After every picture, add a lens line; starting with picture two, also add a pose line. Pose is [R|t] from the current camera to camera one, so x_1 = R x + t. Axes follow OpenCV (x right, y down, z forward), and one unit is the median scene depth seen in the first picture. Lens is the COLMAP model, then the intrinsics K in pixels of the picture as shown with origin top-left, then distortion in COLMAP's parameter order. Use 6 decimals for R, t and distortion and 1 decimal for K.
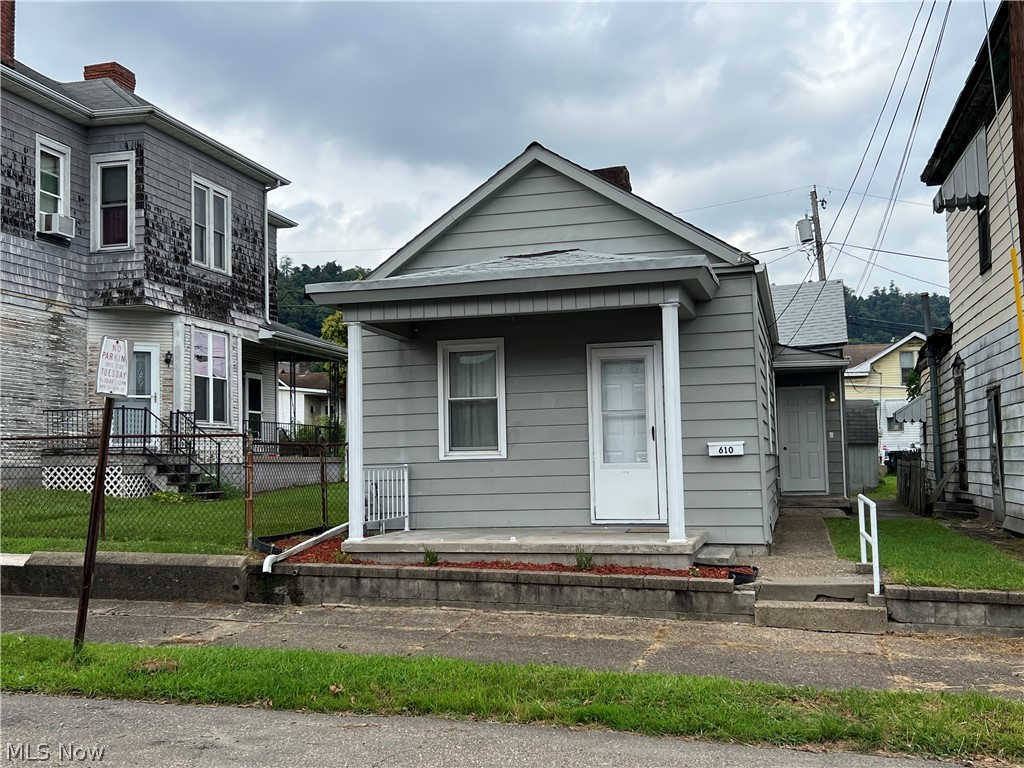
lens RADIAL K [[1098.8, 0, 510.7], [0, 1098.8, 382.6], [0, 0, 1]] dist [0.127764, 0.000000]
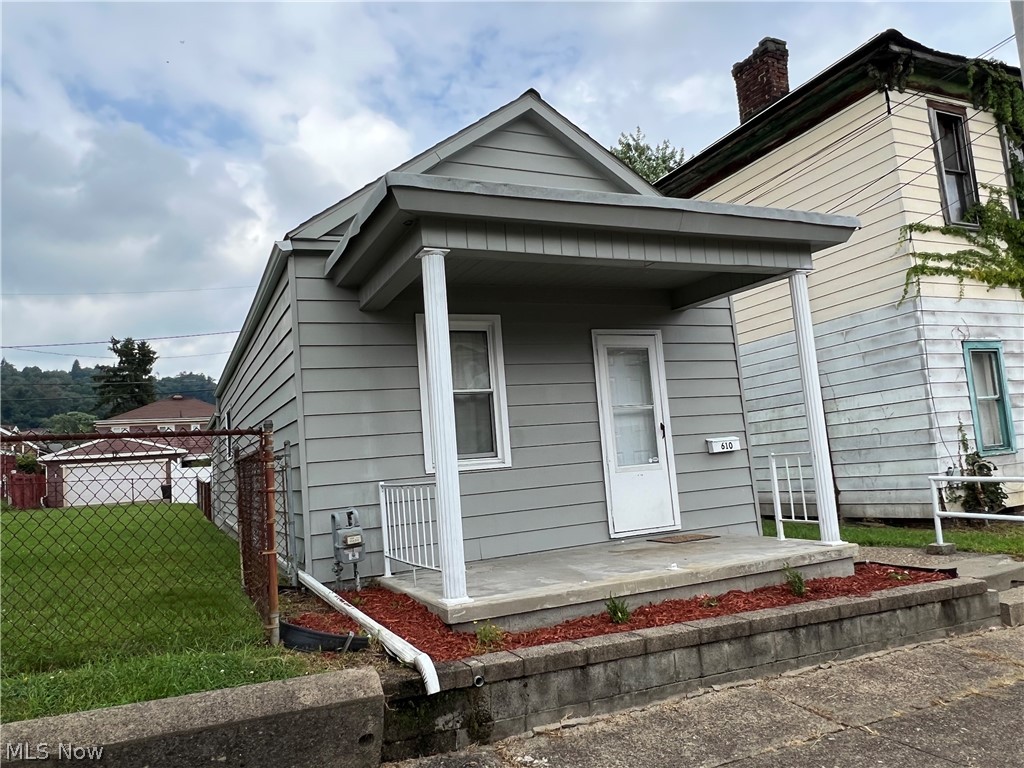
lens RADIAL K [[723.9, 0, 511.4], [0, 723.9, 385.0], [0, 0, 1]] dist [0.004098, 0.002942]
pose [[0.768269, 0.033525, 0.639249, -0.406185], [0.015831, 0.997327, -0.071331, 0.057206], [-0.639932, 0.064921, 0.765684, 0.721808]]
